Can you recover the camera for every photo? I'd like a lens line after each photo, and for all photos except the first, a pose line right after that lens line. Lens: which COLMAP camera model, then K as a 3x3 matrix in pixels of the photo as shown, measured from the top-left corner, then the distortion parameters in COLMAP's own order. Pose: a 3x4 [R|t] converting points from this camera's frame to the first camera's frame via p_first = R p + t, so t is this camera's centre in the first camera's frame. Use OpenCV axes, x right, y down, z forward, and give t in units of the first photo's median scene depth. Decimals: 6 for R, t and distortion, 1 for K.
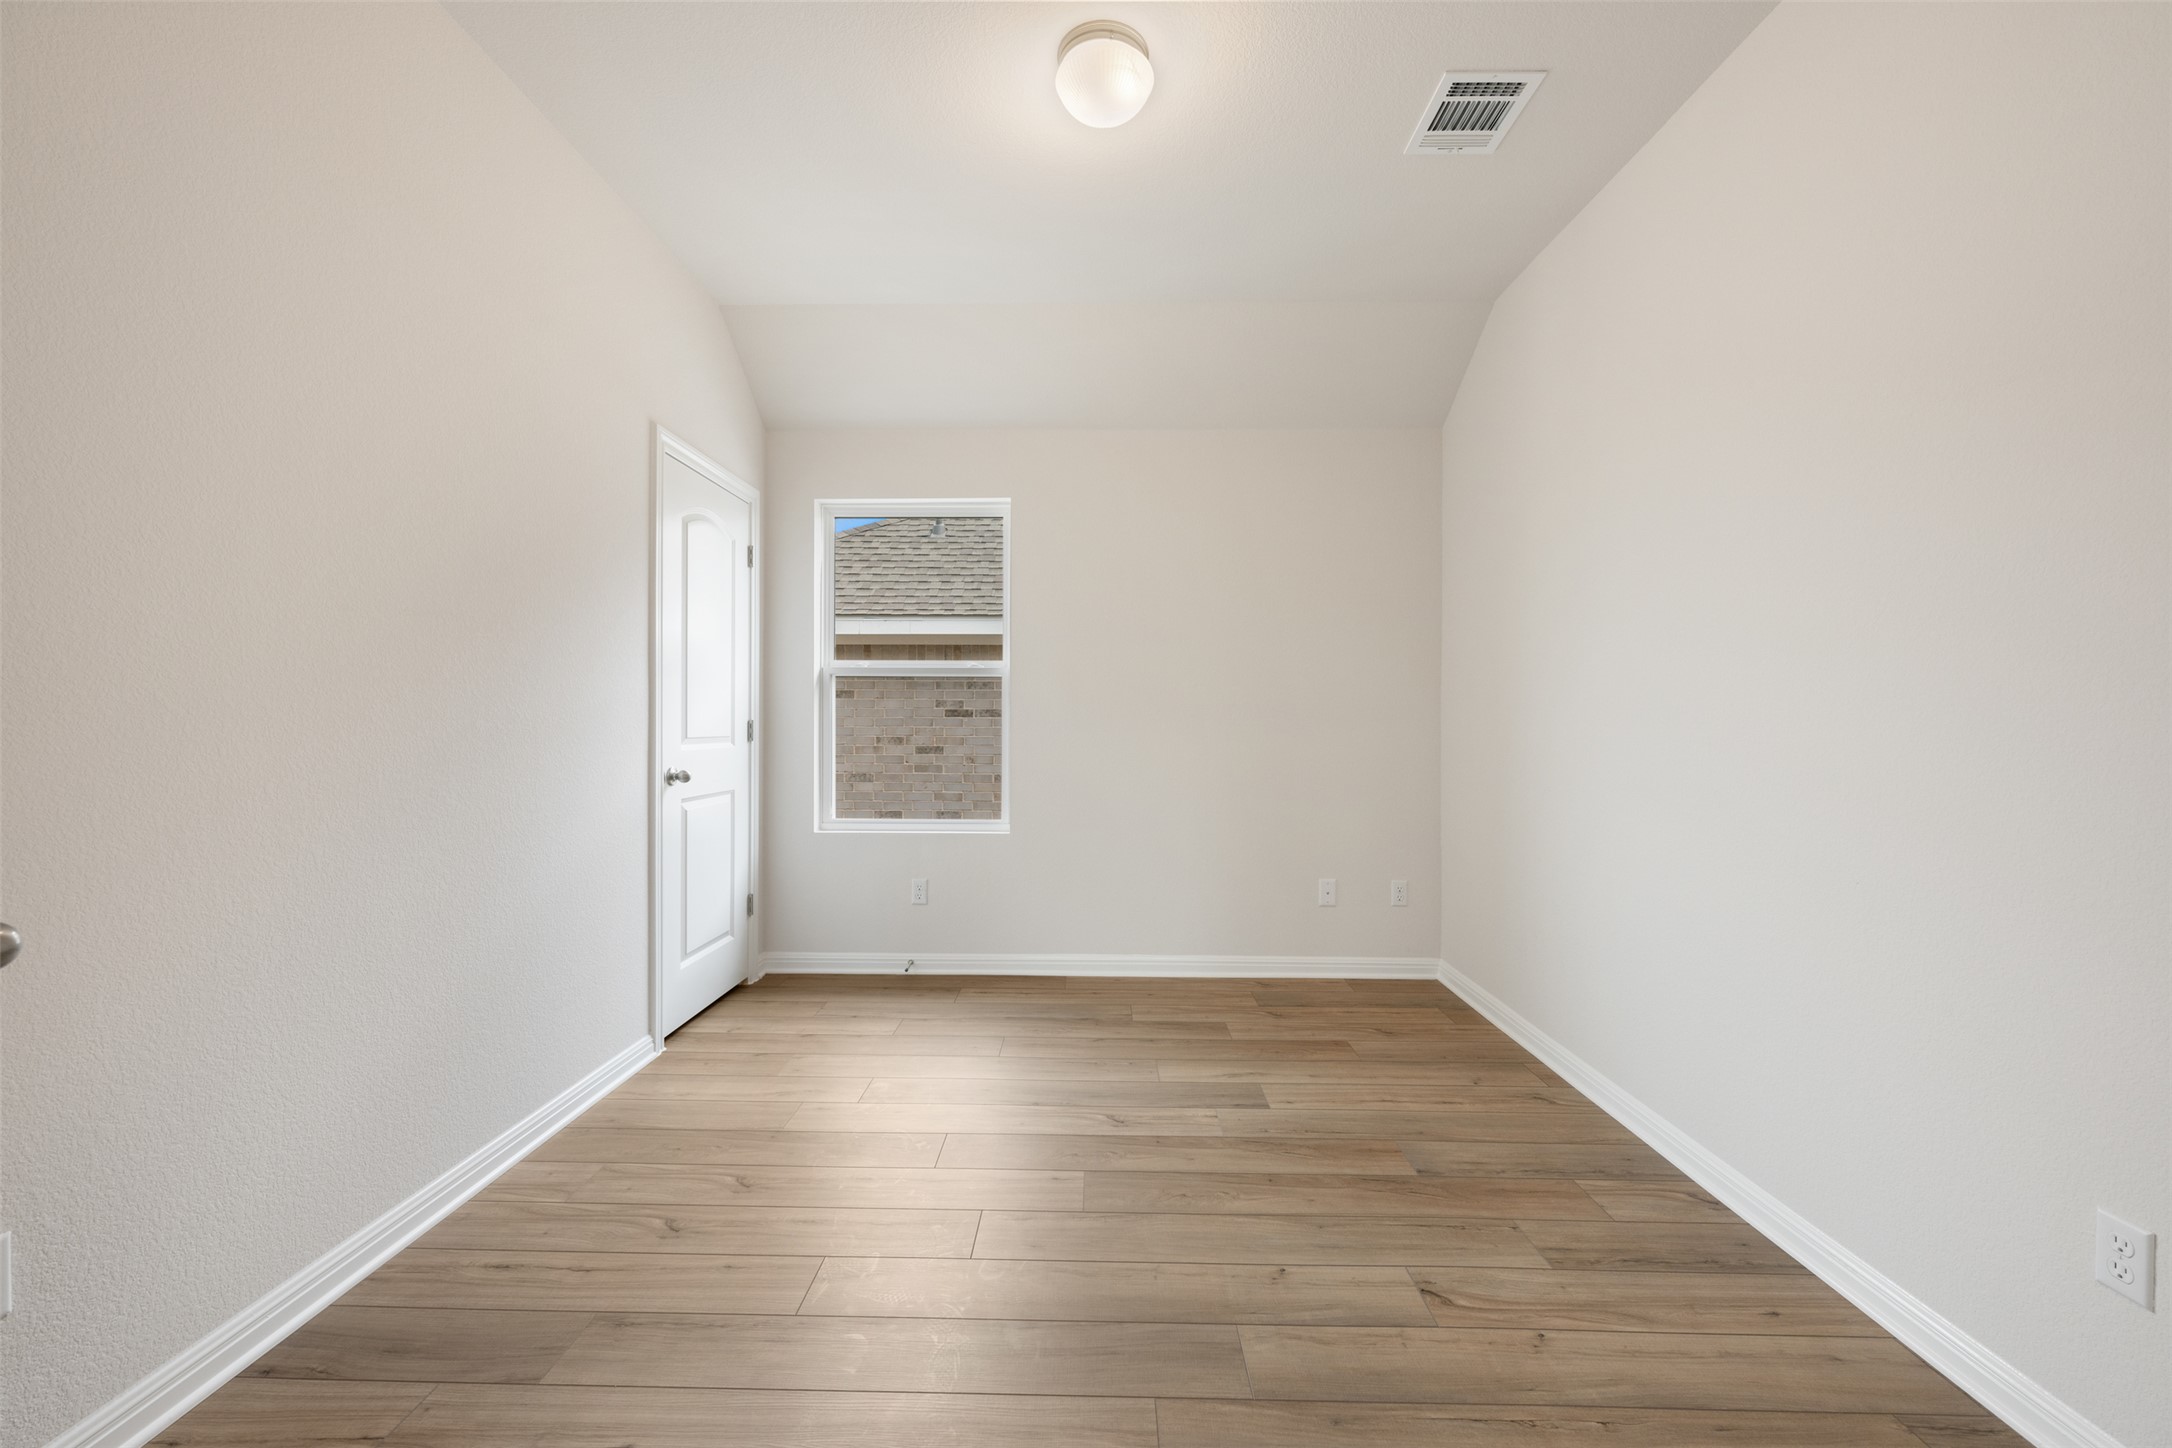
lens RADIAL K [[864.2, 0, 1076.4], [0, 864.2, 722.8], [0, 0, 1]] dist [-0.001370, 0.000432]
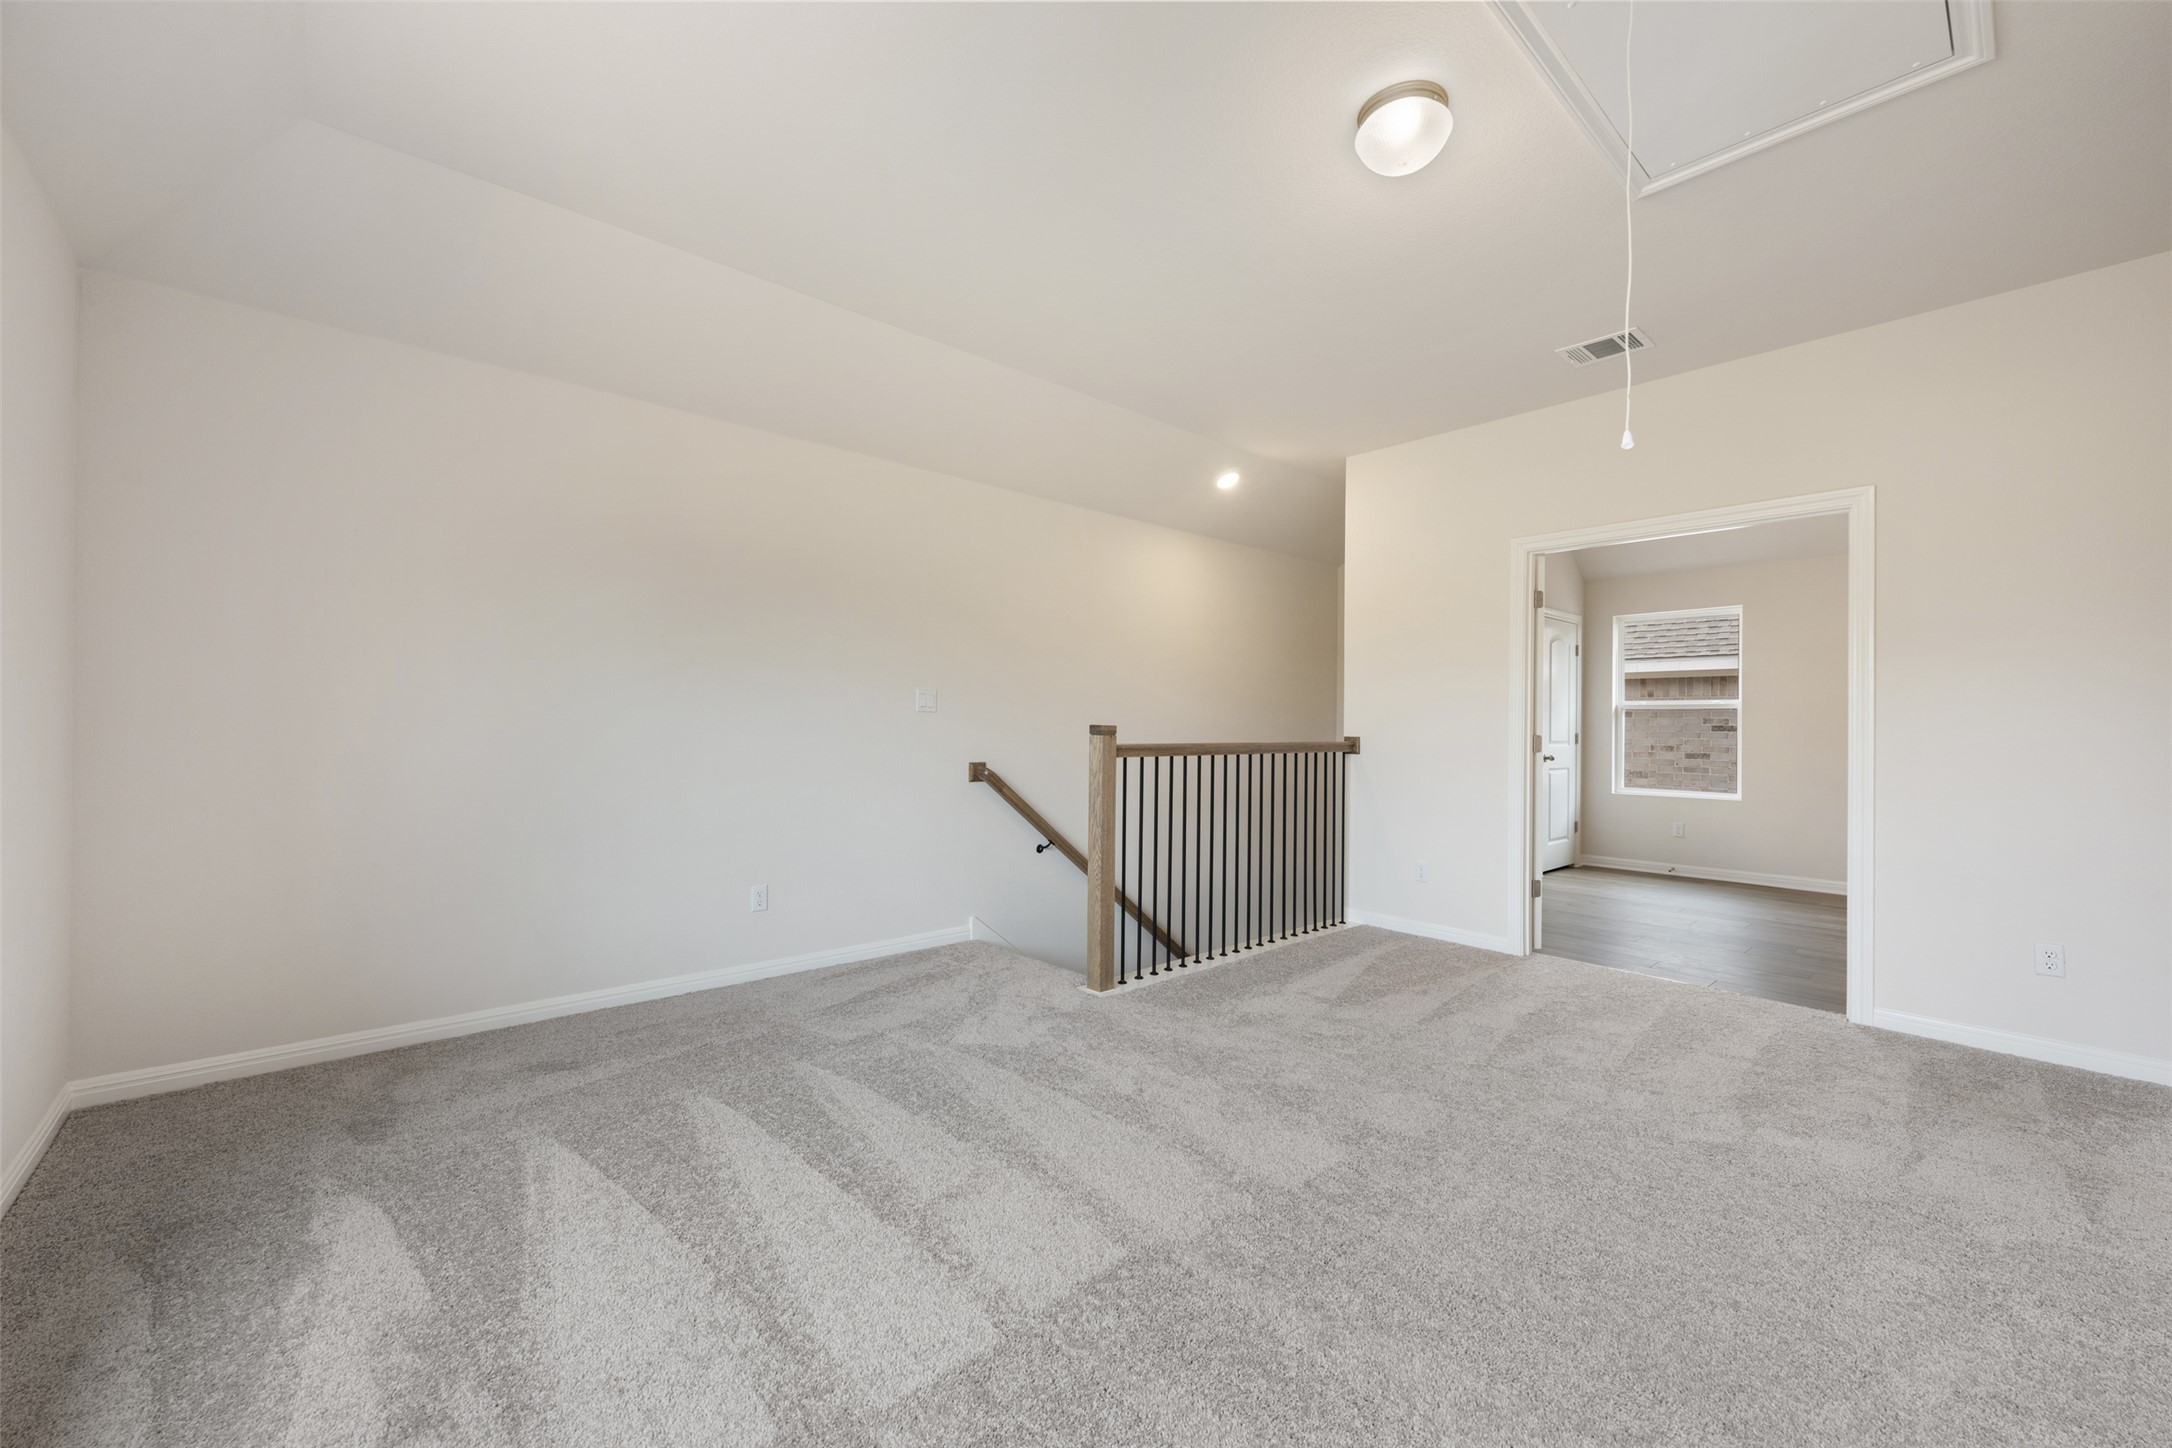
lens RADIAL K [[864.2, 0, 1076.4], [0, 864.2, 722.8], [0, 0, 1]] dist [-0.001370, 0.000432]
pose [[0.687436, 0.000031, -0.726245, 0.238333], [-0.009141, 0.999921, -0.008610, 0.001023], [0.726188, 0.012558, 0.687382, -1.046310]]
